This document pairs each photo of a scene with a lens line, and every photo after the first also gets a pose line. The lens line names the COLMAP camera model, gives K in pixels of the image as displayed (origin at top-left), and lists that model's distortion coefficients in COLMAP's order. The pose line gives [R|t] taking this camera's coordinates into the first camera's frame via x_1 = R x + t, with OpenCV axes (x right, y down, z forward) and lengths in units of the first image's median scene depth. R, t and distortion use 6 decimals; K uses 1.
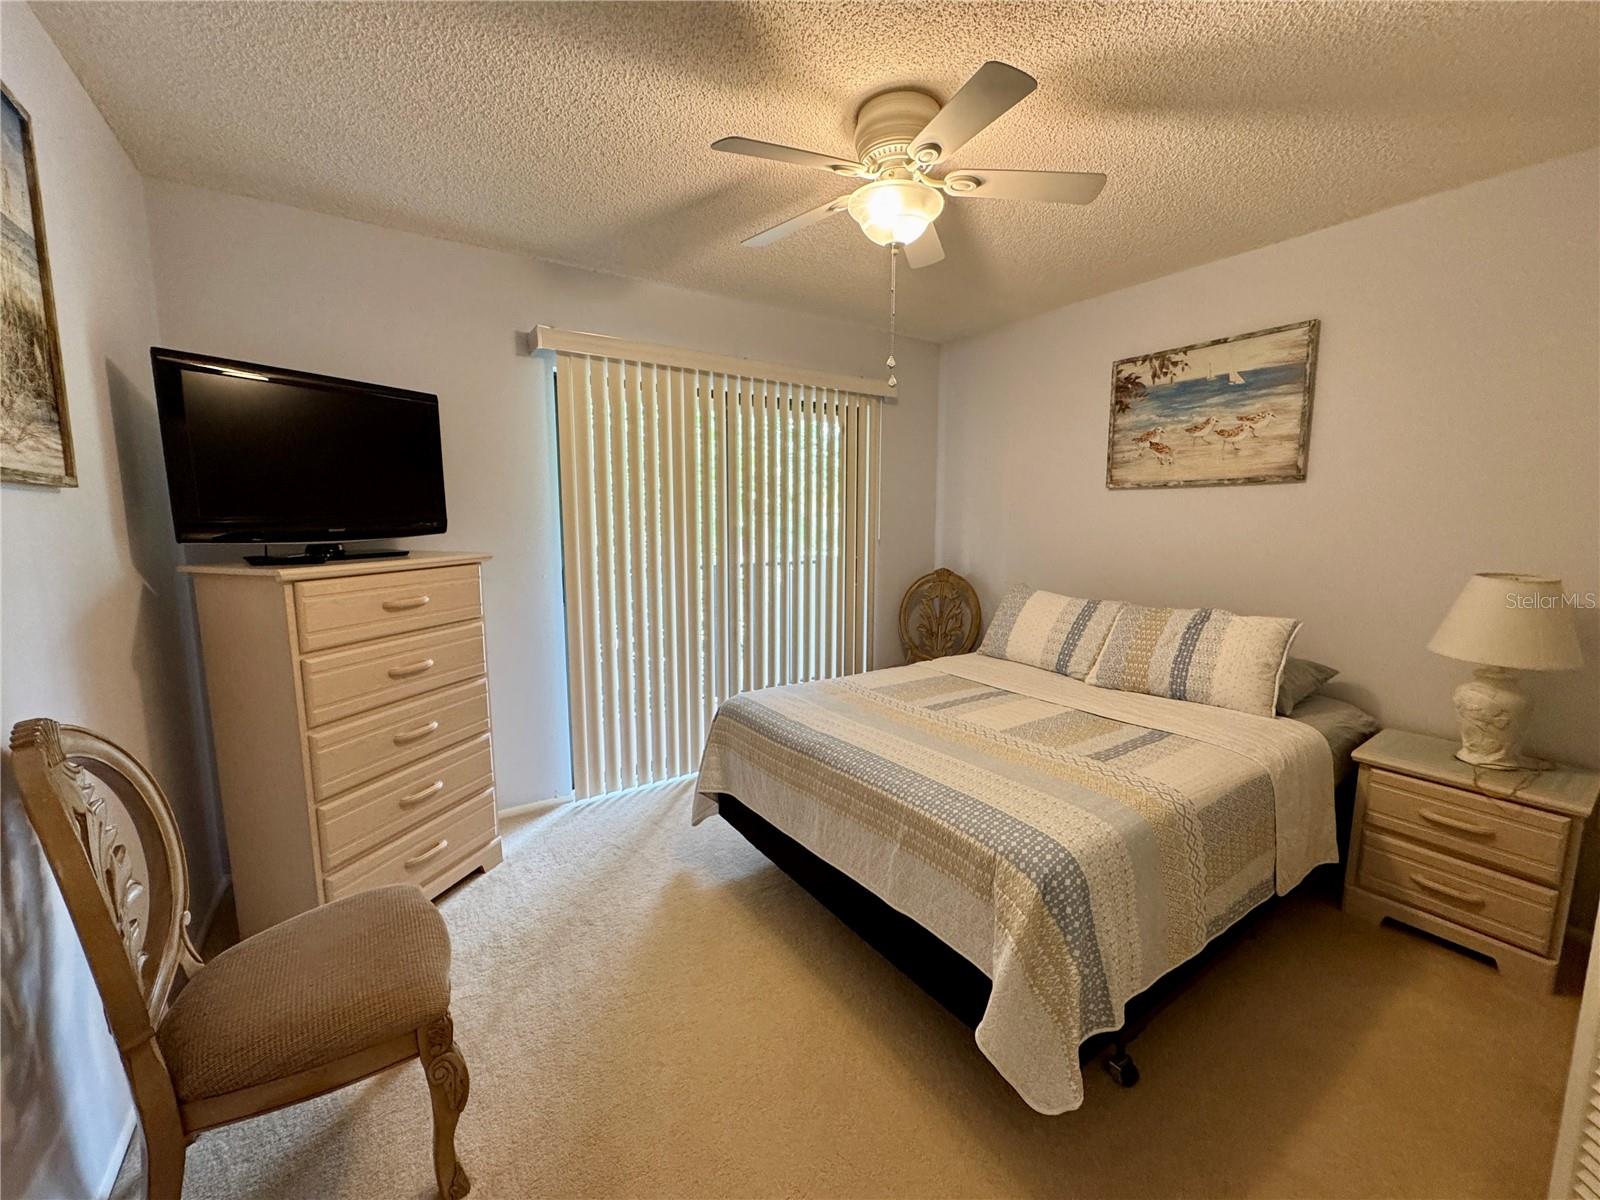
lens RADIAL K [[640.4, 0, 800.3], [0, 640.4, 600.8], [0, 0, 1]] dist [-0.004476, 0.001613]
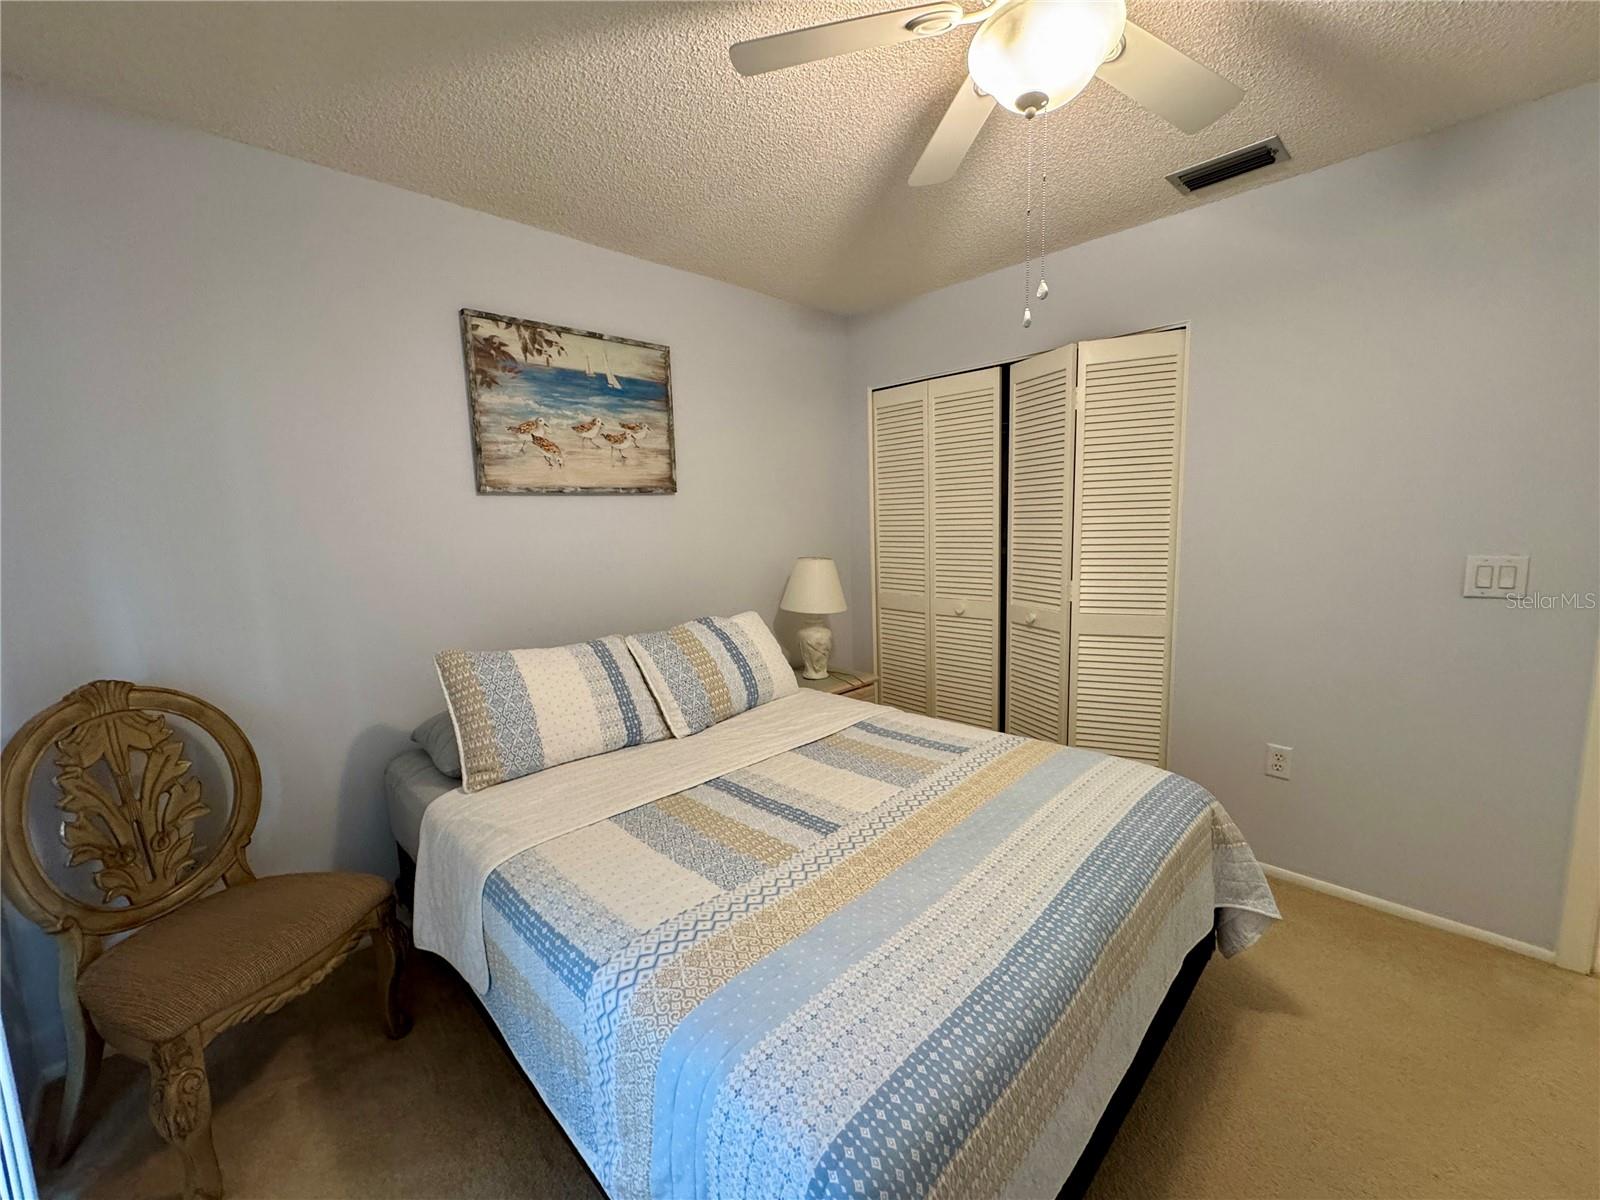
lens RADIAL K [[640.4, 0, 795.7], [0, 640.4, 599.1], [0, 0, 1]] dist [-0.004476, 0.001613]
pose [[-0.184864, -0.124334, 0.974867, -0.312492], [0.154318, 0.975987, 0.153740, -0.130511], [-0.970573, 0.178861, -0.161238, 0.897108]]
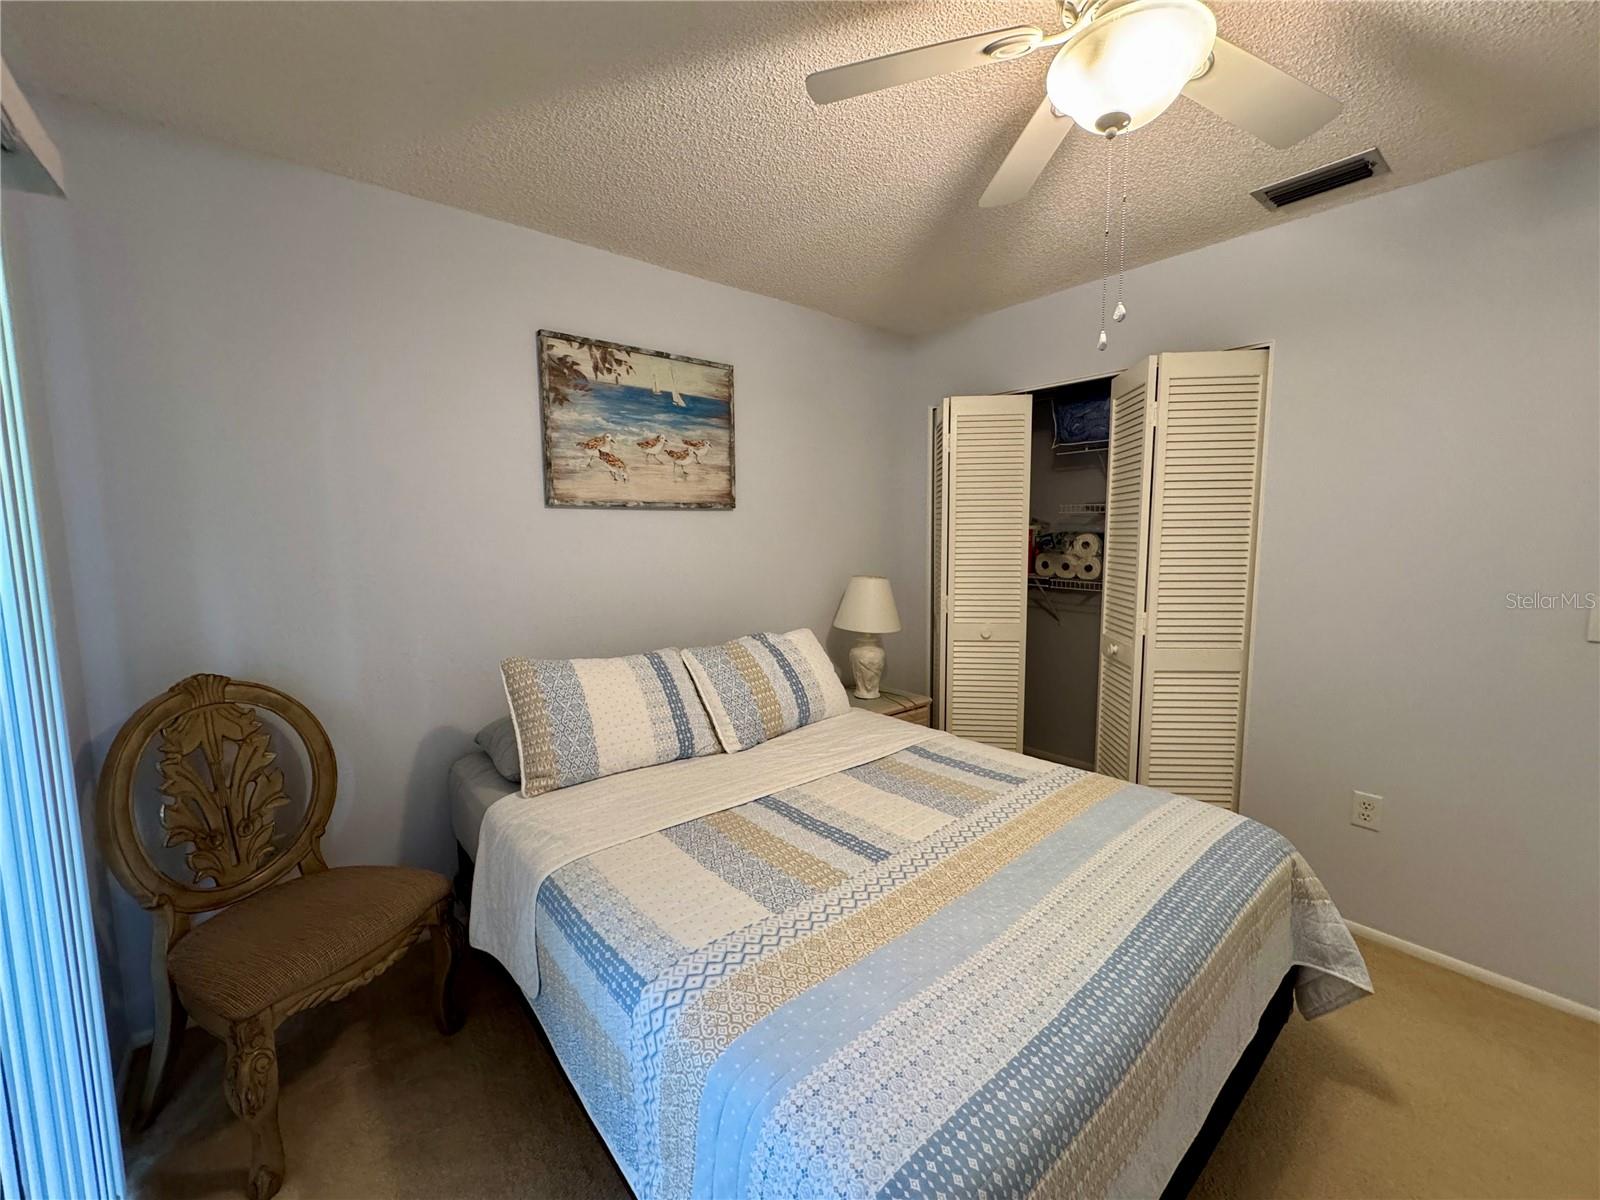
lens RADIAL K [[640.4, 0, 795.9], [0, 640.4, 599.1], [0, 0, 1]] dist [-0.004476, 0.001613]
pose [[-0.103379, -0.107206, 0.988848, -0.309105], [0.133515, 0.983681, 0.120604, -0.136083], [-0.985640, 0.144494, -0.087379, 0.901119]]
